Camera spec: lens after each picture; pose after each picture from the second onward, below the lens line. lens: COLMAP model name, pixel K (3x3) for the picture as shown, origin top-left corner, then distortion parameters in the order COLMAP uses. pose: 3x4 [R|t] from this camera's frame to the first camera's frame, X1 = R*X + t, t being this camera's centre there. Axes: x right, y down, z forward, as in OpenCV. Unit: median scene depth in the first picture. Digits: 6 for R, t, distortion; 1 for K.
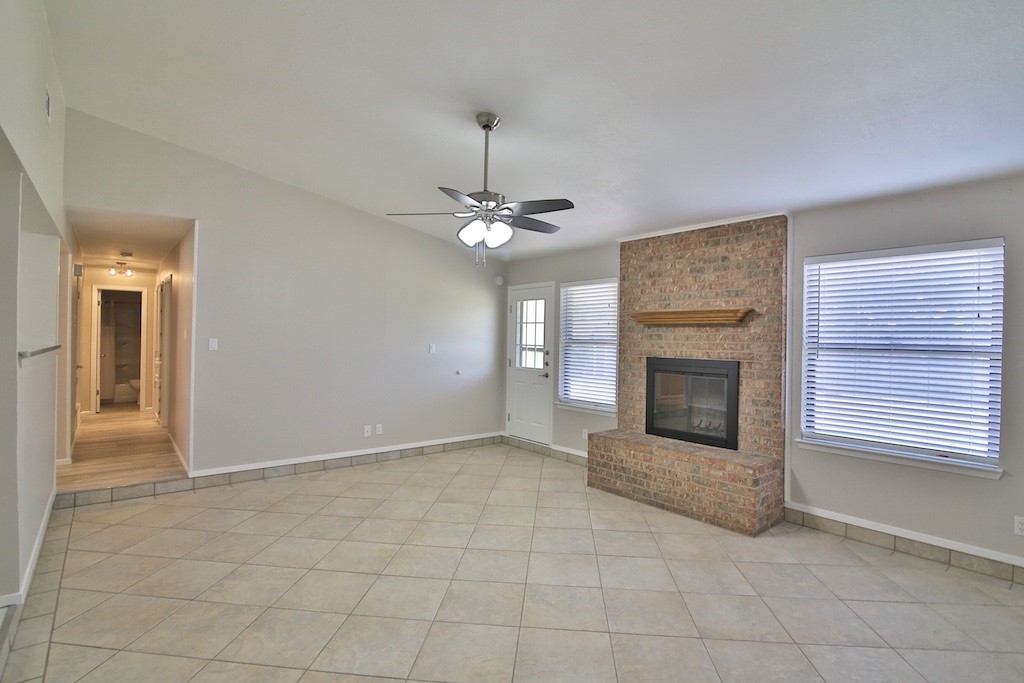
lens RADIAL K [[502.2, 0, 516.4], [0, 502.2, 337.7], [0, 0, 1]] dist [-0.021384, 0.001483]
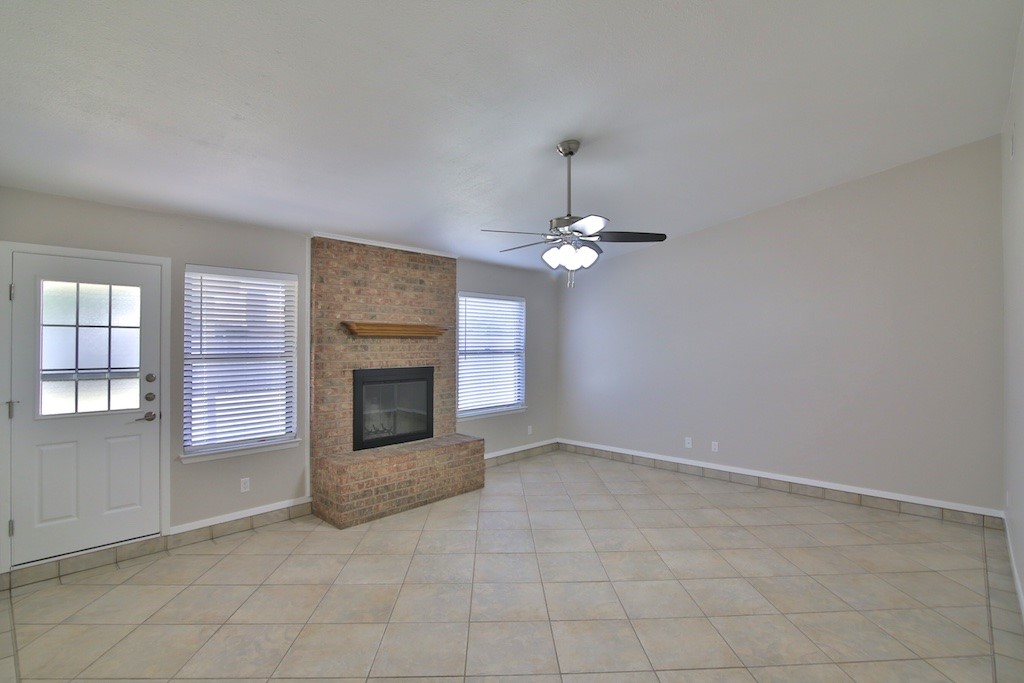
lens RADIAL K [[502.2, 0, 516.4], [0, 502.2, 337.7], [0, 0, 1]] dist [-0.021384, 0.001483]
pose [[-0.145842, -0.008144, 0.989274, -0.765483], [-0.006236, 0.999954, 0.007312, -0.032307], [-0.989288, -0.005103, -0.145886, 0.897379]]
